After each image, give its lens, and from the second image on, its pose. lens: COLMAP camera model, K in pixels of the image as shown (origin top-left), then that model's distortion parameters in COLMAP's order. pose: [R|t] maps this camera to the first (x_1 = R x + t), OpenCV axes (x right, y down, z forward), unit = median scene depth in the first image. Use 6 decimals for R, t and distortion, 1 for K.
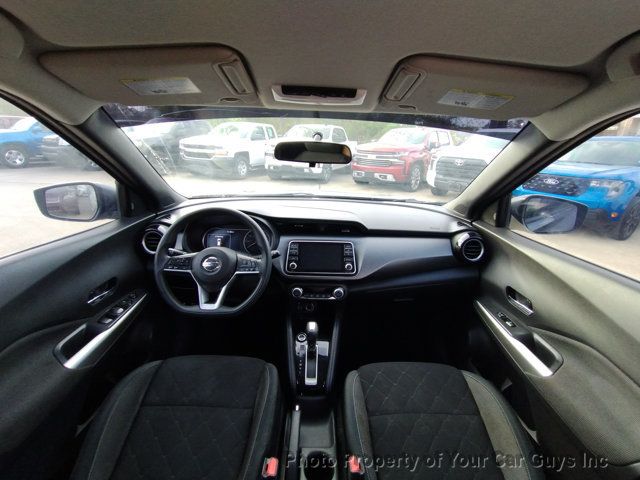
lens RADIAL K [[297.4, 0, 321.1], [0, 297.4, 239.0], [0, 0, 1]] dist [-0.010069, 0.000189]
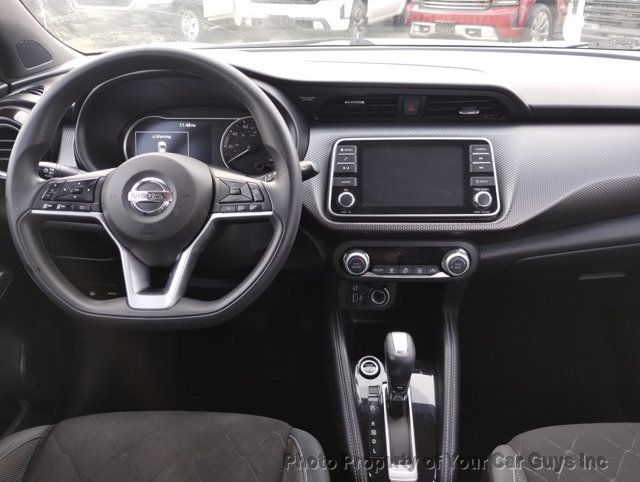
lens RADIAL K [[544.3, 0, 321.5], [0, 544.3, 240.0], [0, 0, 1]] dist [0.058277, -0.078265]
pose [[0.999079, -0.018843, -0.038537, -0.102138], [0.023775, 0.990991, 0.131801, 0.046483], [0.035706, -0.132595, 0.990527, 0.249260]]
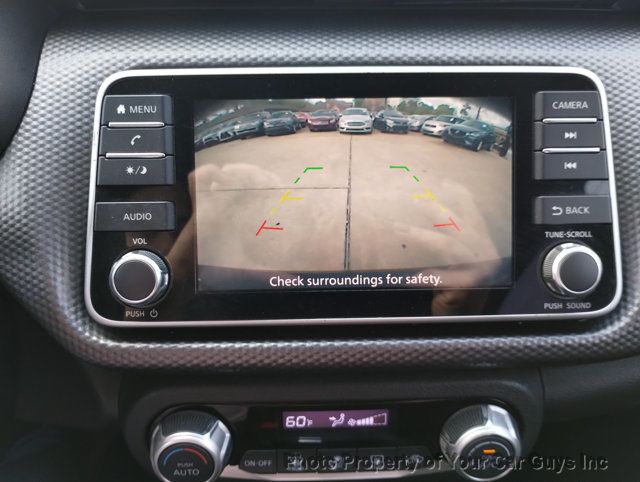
lens RADIAL K [[544.3, 0, 317.5], [0, 544.3, 243.9], [0, 0, 1]] dist [0.058277, -0.078265]
pose [[0.999561, -0.028312, -0.008719, -0.014913], [0.029606, 0.965085, 0.260258, 0.019106], [0.001046, -0.260402, 0.965500, 0.794818]]
